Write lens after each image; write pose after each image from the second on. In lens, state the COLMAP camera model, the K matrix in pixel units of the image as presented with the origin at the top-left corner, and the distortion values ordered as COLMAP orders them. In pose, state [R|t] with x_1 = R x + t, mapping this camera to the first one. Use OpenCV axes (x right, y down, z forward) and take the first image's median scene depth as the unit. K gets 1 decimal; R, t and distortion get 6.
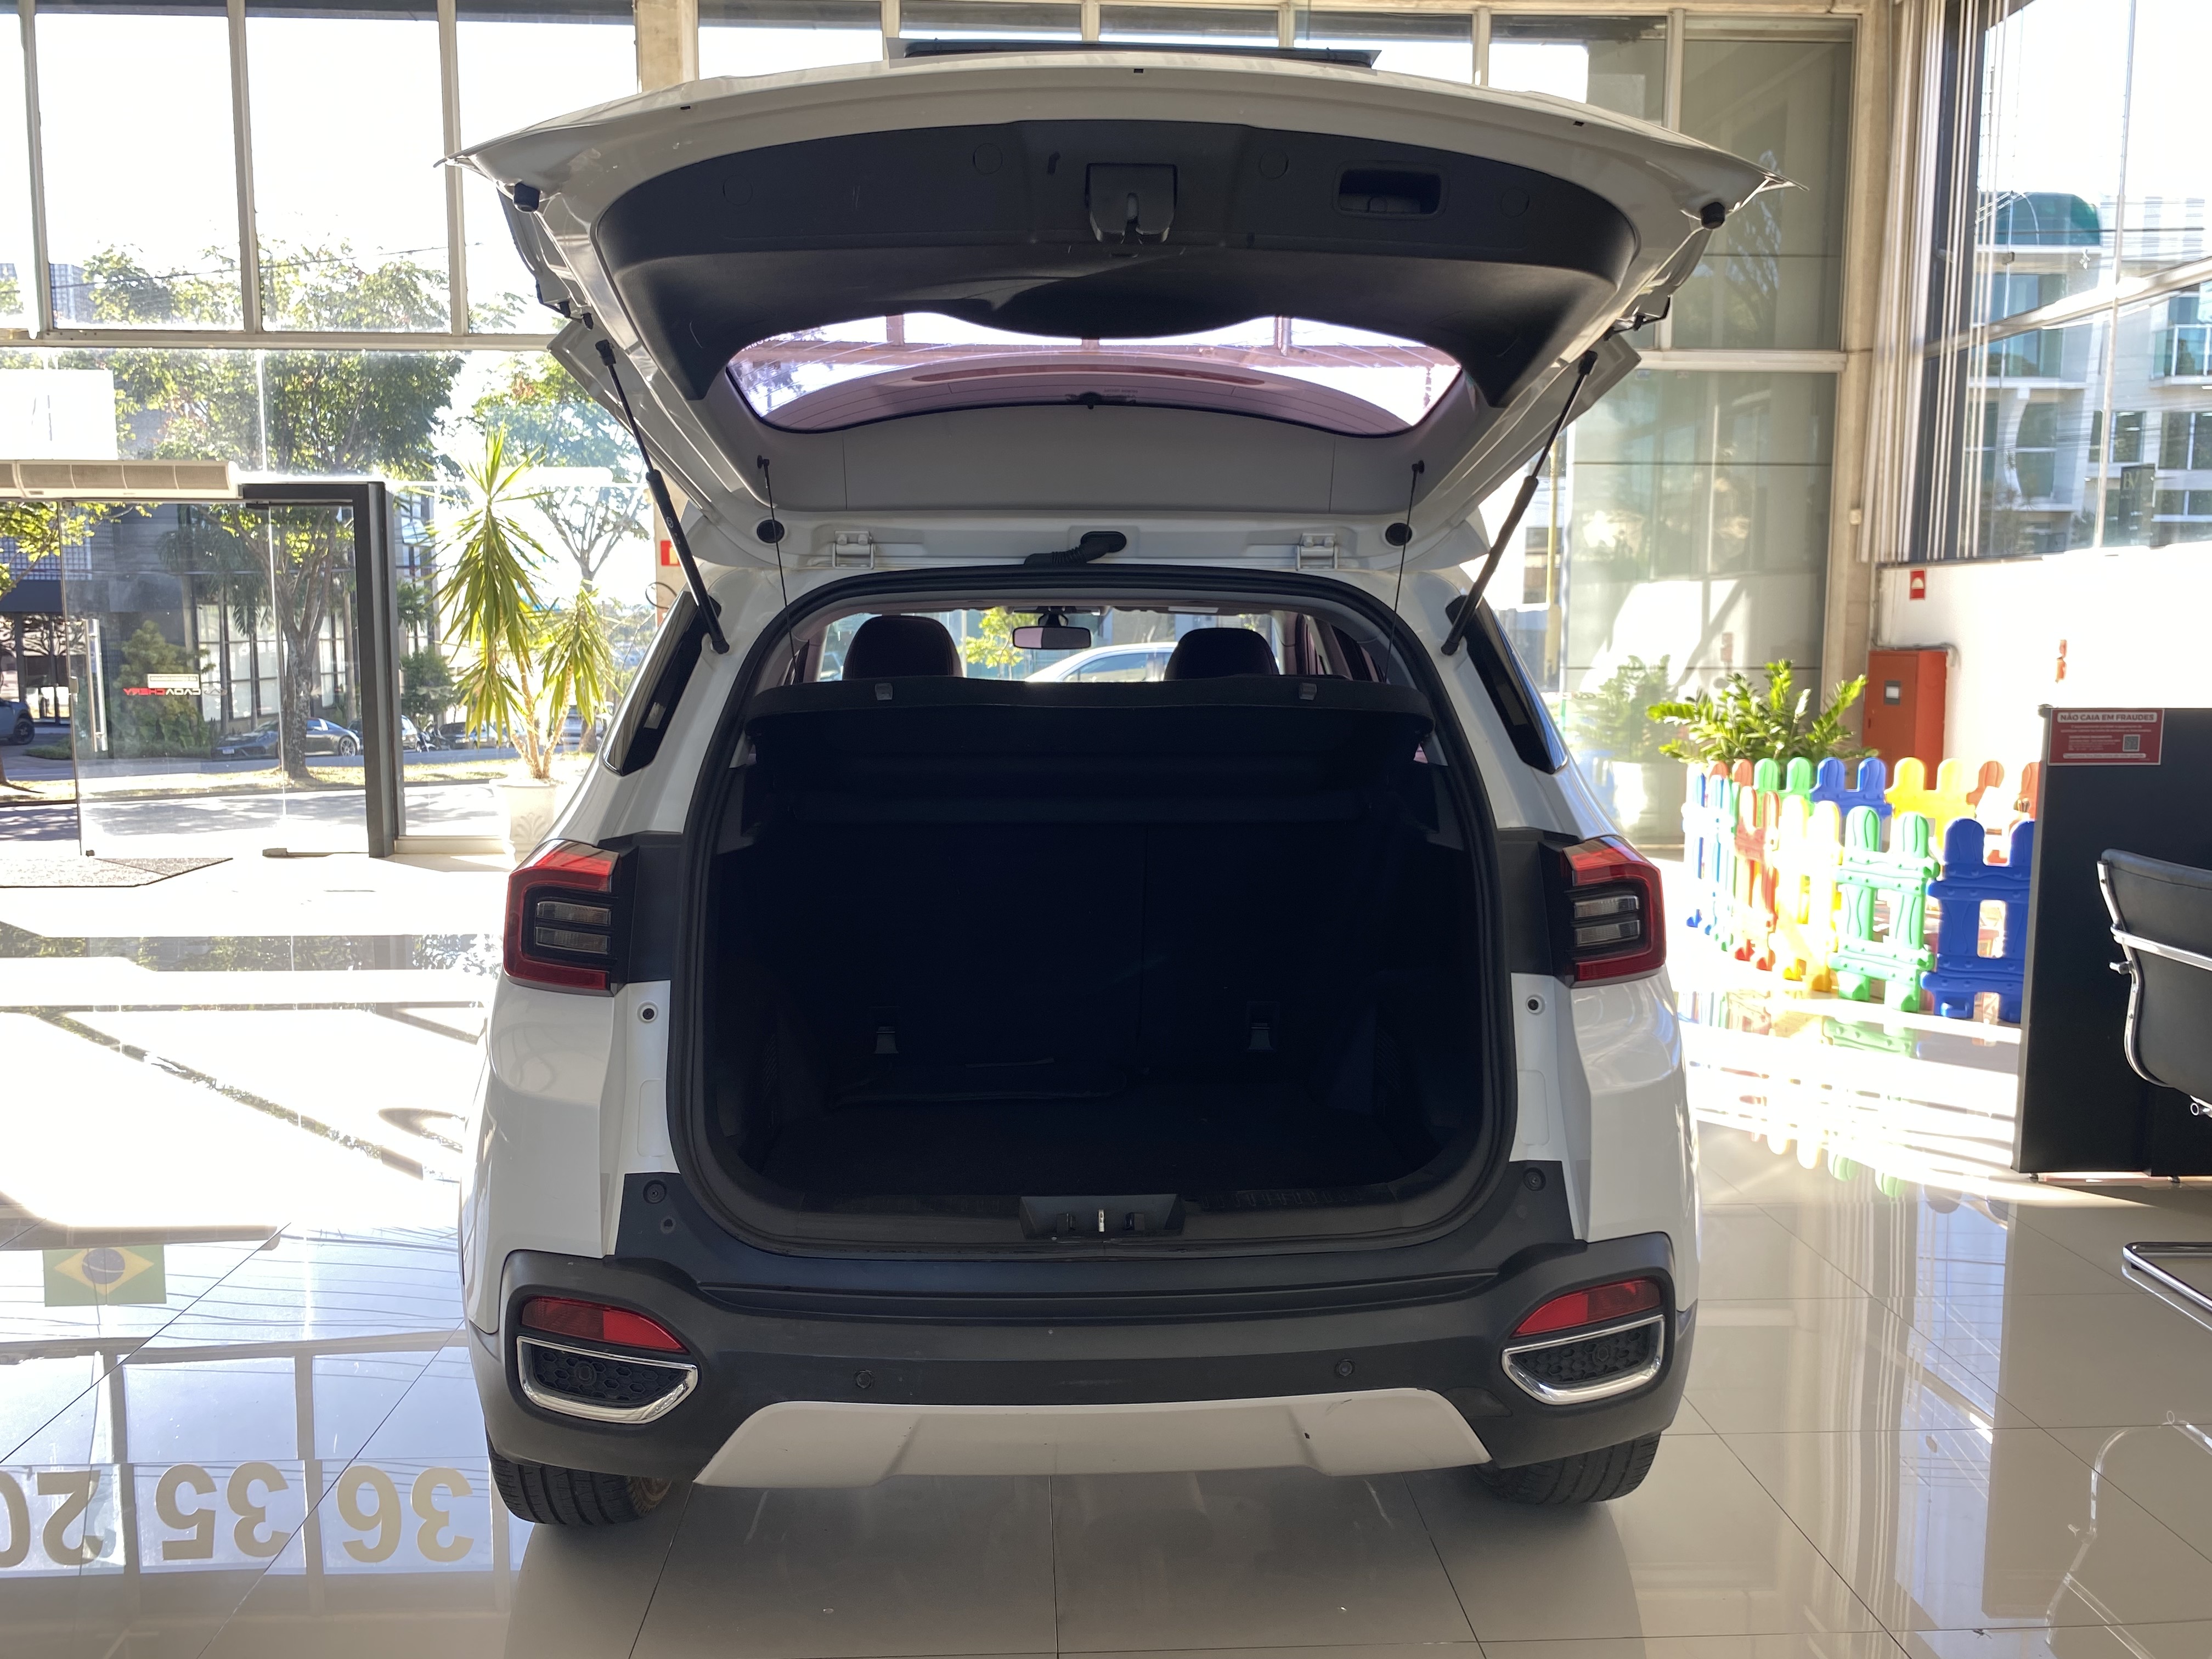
lens RADIAL K [[1685.8, 0, 1102.0], [0, 1685.8, 819.3], [0, 0, 1]] dist [0.018579, -0.026873]
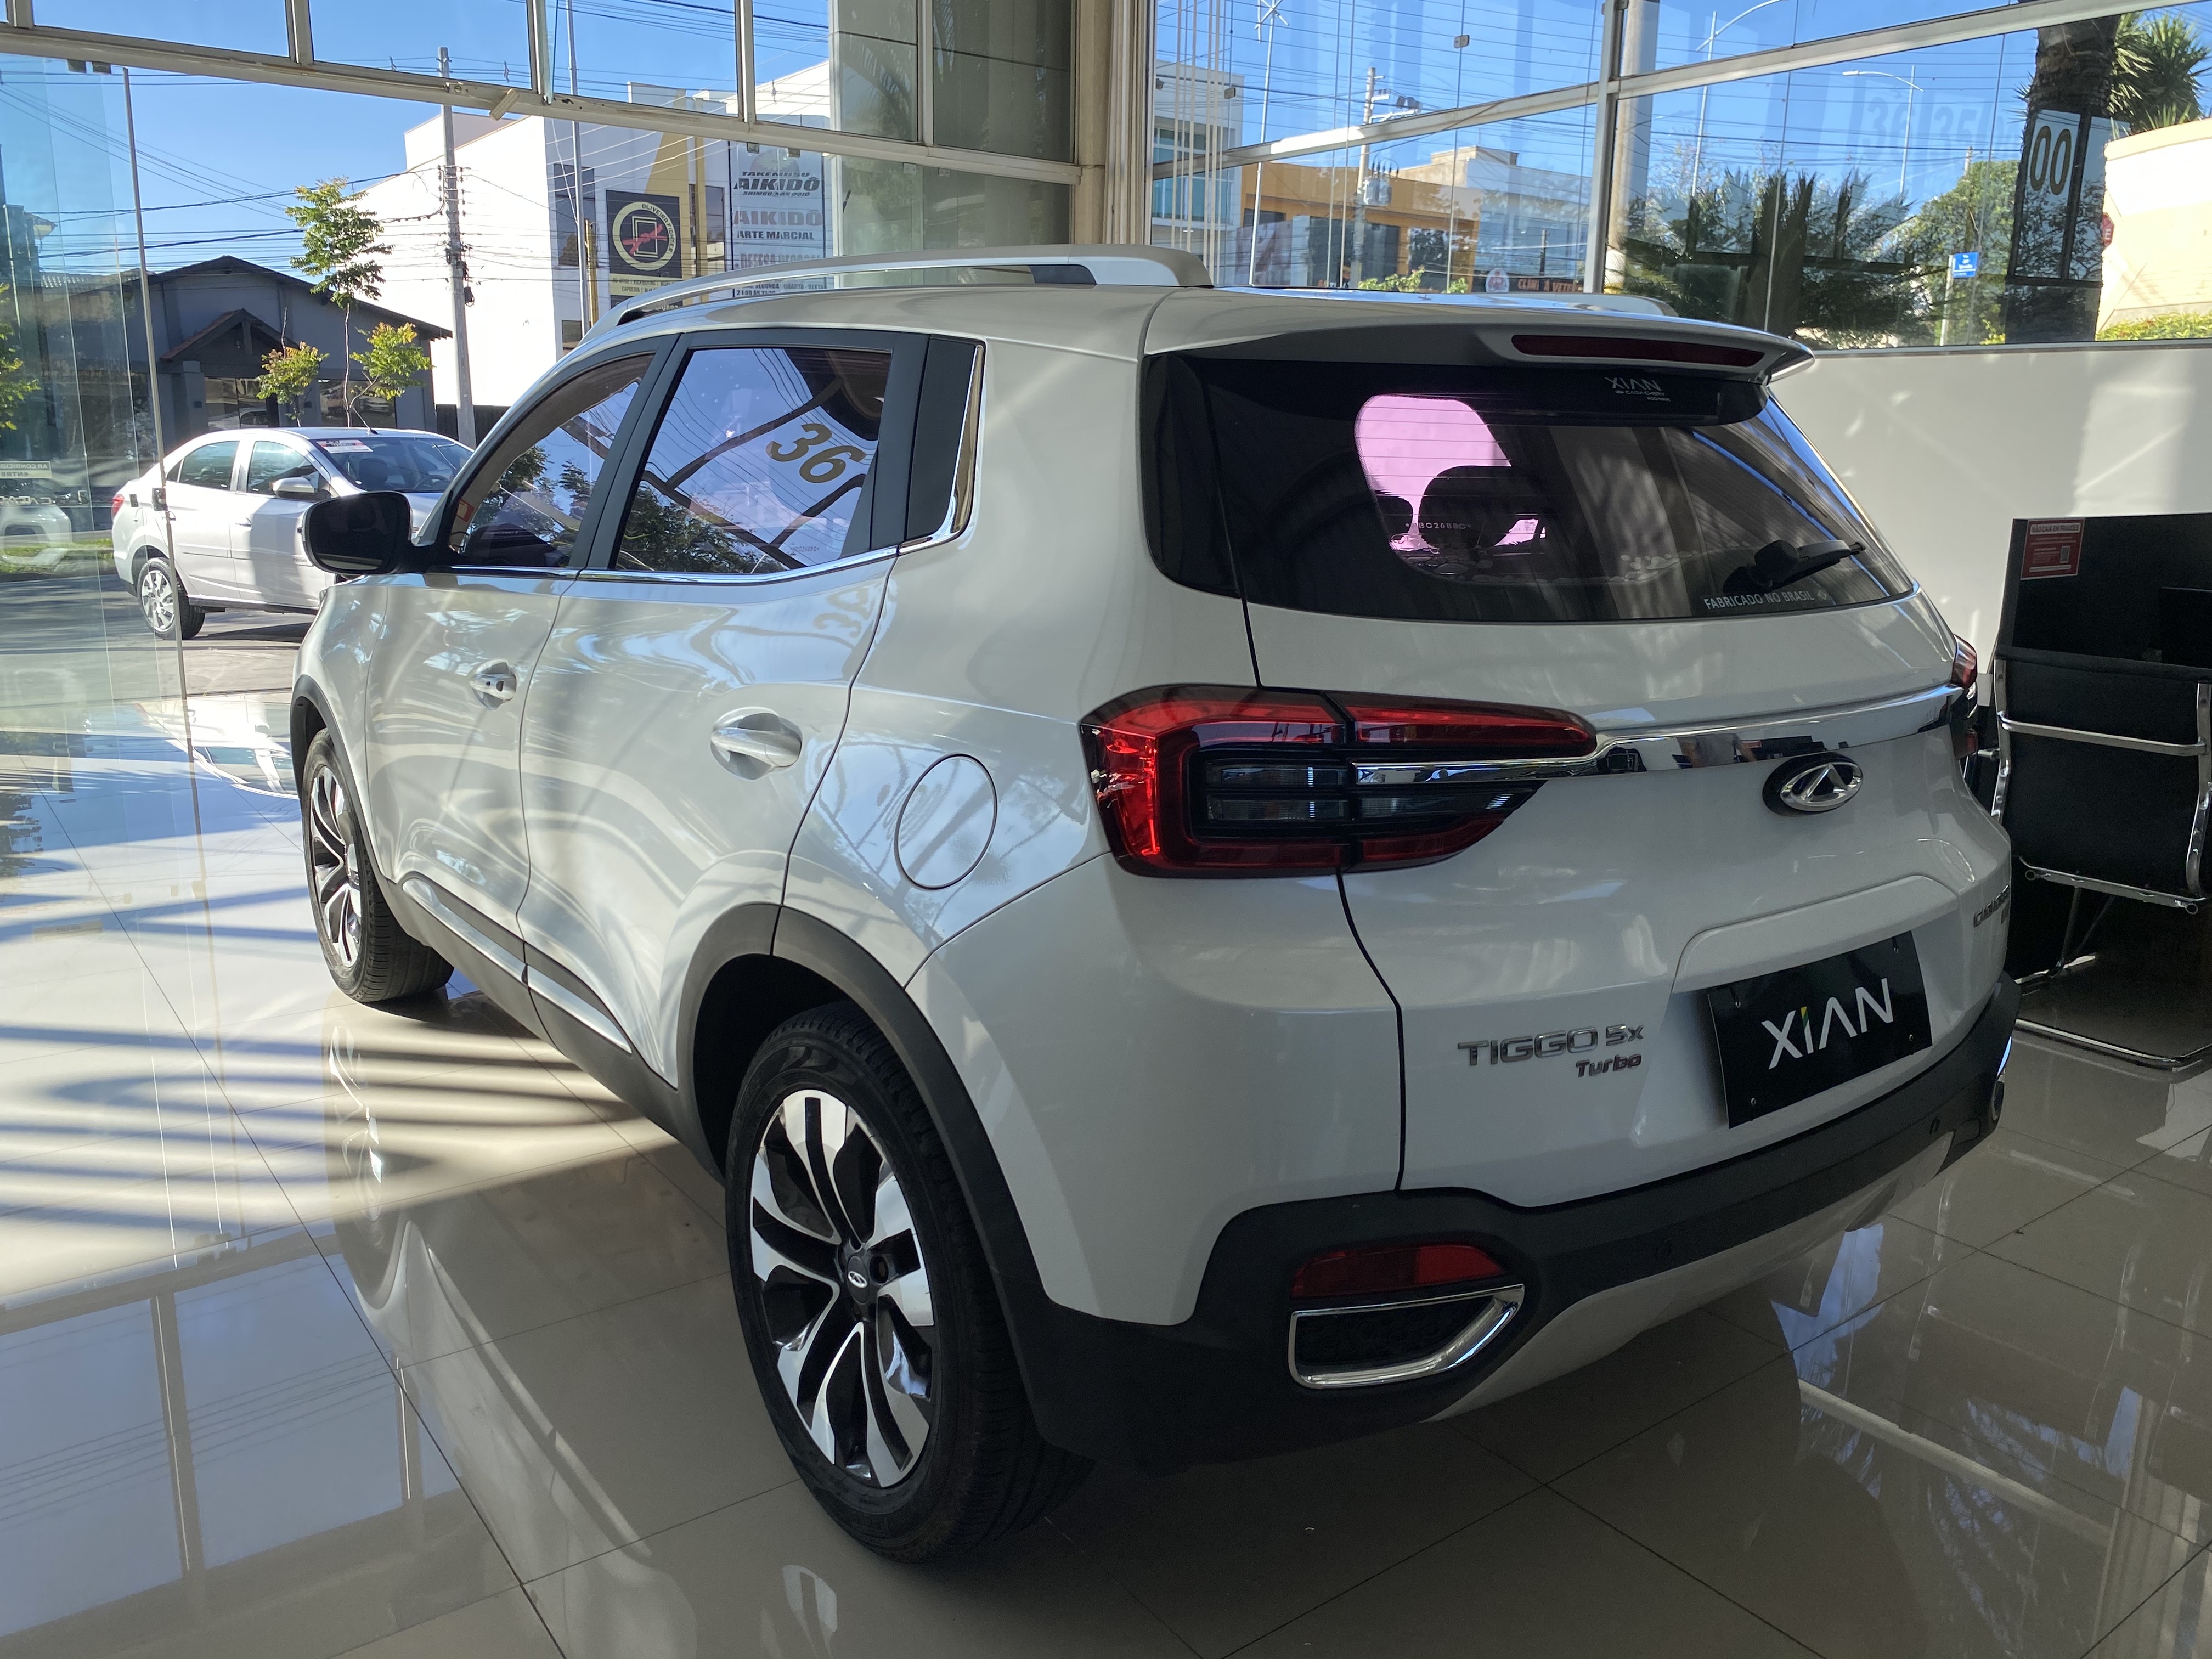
lens RADIAL K [[1685.8, 0, 1109.8], [0, 1685.8, 809.9], [0, 0, 1]] dist [0.018579, -0.026873]
pose [[0.836559, -0.106264, 0.537473, -0.433983], [0.047809, 0.991427, 0.121602, -0.013050], [-0.545787, -0.076031, 0.834467, 0.219544]]
